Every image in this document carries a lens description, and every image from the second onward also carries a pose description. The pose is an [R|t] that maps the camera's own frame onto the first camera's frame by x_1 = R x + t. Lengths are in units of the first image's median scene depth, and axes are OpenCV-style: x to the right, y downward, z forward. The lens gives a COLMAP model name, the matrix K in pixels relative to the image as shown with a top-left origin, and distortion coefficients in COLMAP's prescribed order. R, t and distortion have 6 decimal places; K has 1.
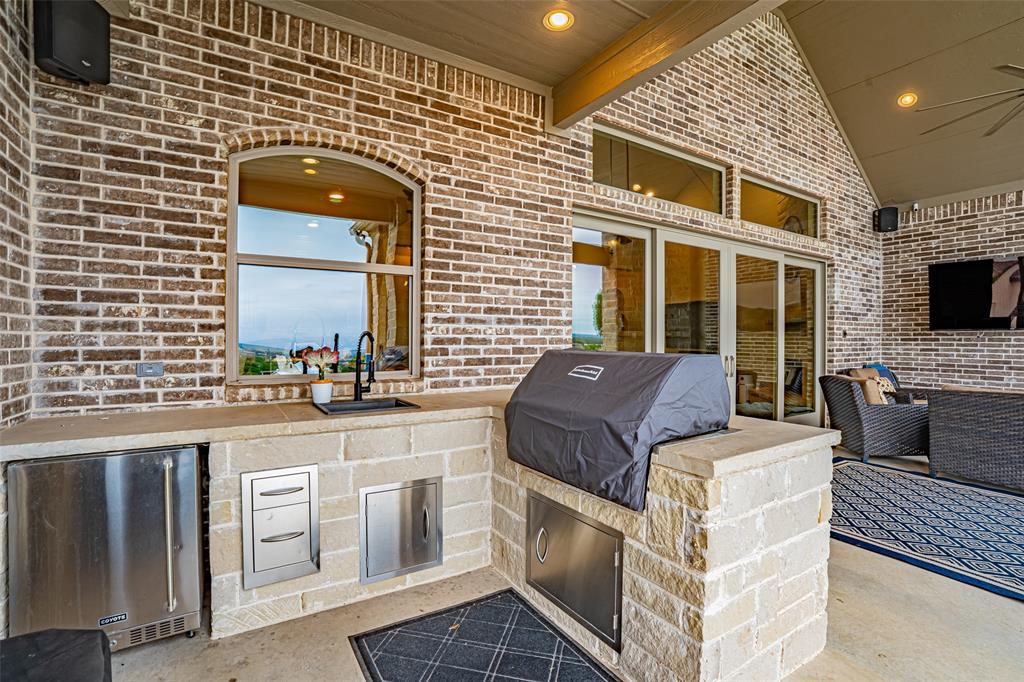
lens RADIAL K [[472.7, 0, 512.0], [0, 472.7, 341.0], [0, 0, 1]] dist [-0.069610, 0.025523]
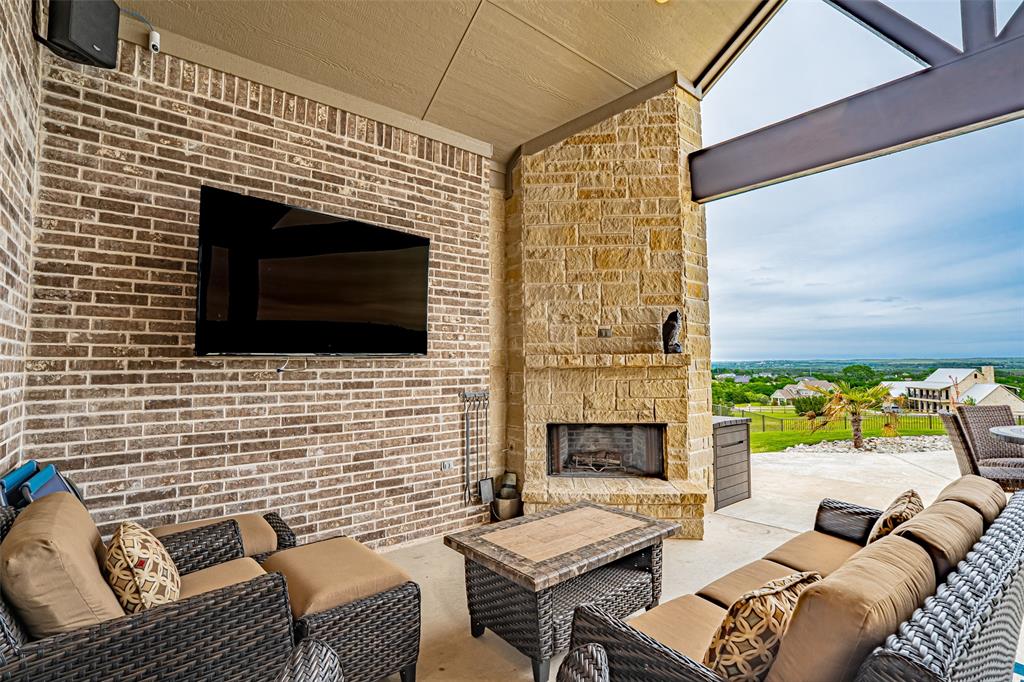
lens RADIAL K [[472.7, 0, 512.0], [0, 472.7, 341.0], [0, 0, 1]] dist [-0.069610, 0.025523]
pose [[-0.138606, 0.052704, 0.988944, 0.471021], [0.016170, 0.998570, -0.050951, -0.009930], [-0.990216, 0.008929, -0.139260, 0.744475]]
